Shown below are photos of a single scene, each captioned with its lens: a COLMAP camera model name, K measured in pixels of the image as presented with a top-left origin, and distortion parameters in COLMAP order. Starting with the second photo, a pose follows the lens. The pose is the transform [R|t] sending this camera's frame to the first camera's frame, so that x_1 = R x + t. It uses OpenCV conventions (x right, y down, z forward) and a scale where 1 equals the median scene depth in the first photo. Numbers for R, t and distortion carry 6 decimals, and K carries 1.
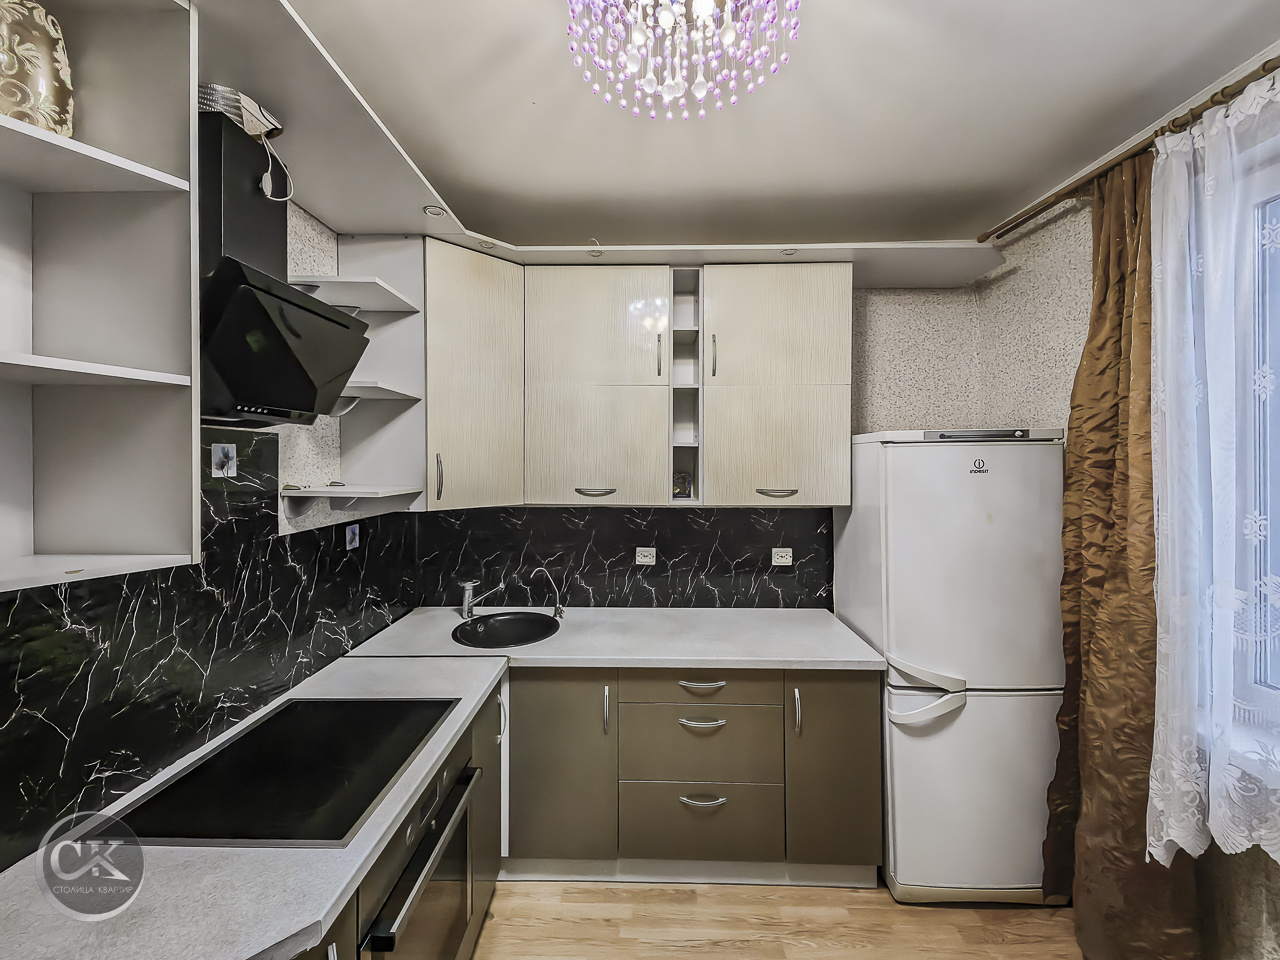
lens RADIAL K [[503.7, 0, 638.7], [0, 503.7, 451.3], [0, 0, 1]] dist [0.017907, -0.006442]
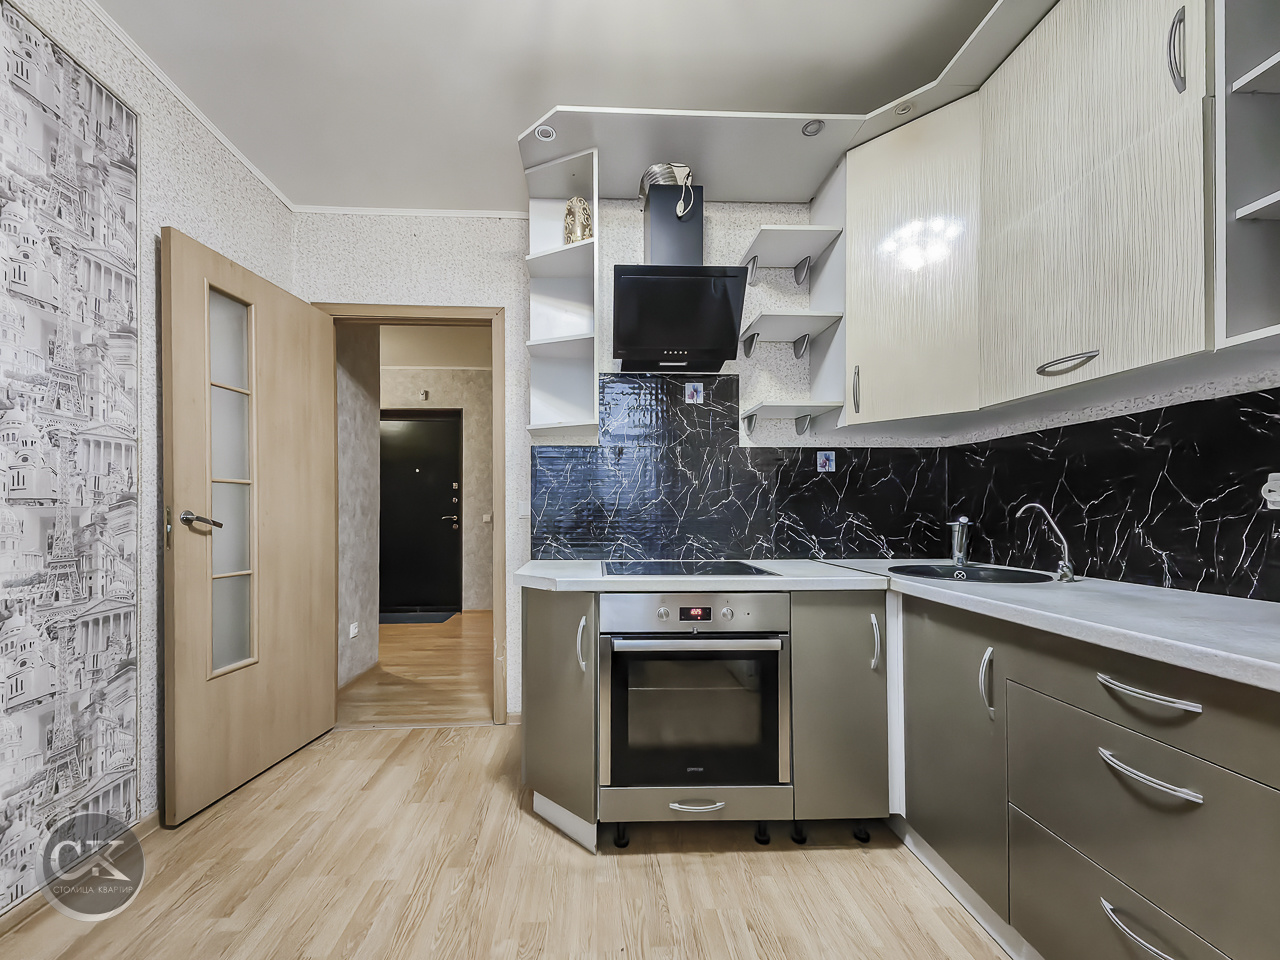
lens RADIAL K [[503.7, 0, 612.8], [0, 503.7, 506.2], [0, 0, 1]] dist [0.017907, -0.006442]
pose [[0.052104, -0.012620, -0.998562, 0.543125], [0.014305, 0.999827, -0.011889, 0.279618], [0.998539, -0.013665, 0.052276, 0.470036]]
